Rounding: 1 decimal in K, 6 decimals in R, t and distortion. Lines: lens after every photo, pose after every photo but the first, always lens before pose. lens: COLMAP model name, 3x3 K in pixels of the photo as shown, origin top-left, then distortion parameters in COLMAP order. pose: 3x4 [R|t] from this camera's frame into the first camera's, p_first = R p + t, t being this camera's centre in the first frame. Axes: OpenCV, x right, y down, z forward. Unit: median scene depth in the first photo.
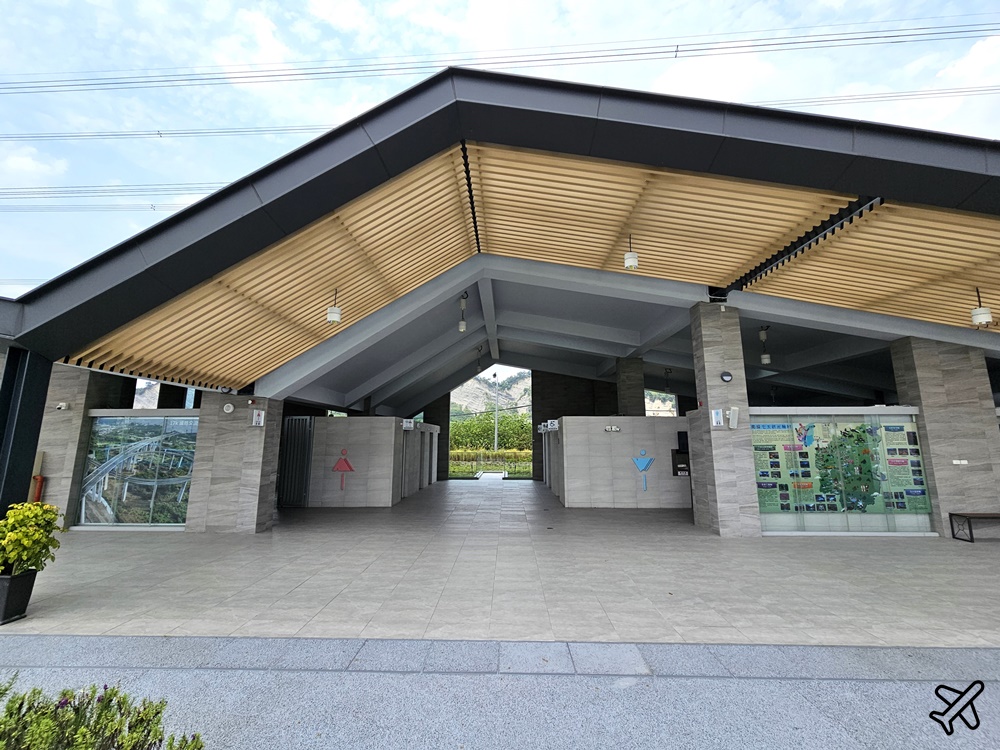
lens RADIAL K [[398.8, 0, 500.0], [0, 398.8, 375.0], [0, 0, 1]] dist [0.000718, 0.000121]
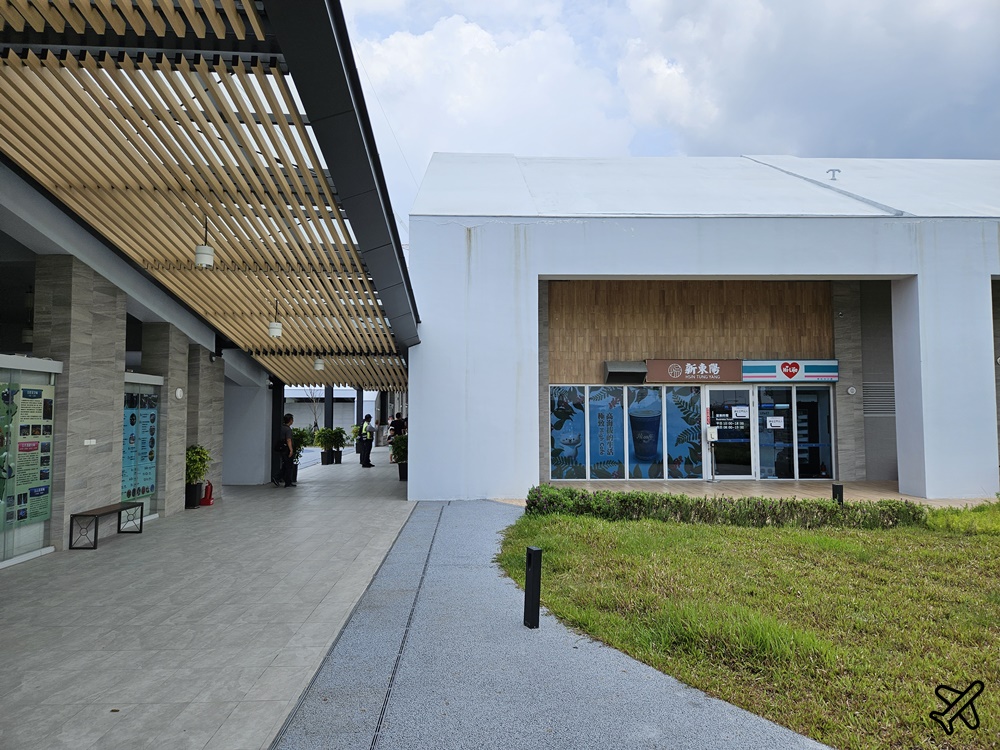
lens RADIAL K [[659.2, 0, 500.0], [0, 659.2, 375.0], [0, 0, 1]] dist [0.045057, -0.049855]
pose [[-0.070265, 0.058952, 0.995785, -0.103912], [-0.160938, 0.984505, -0.069641, 0.062079], [-0.984460, -0.165153, -0.059689, 0.356060]]
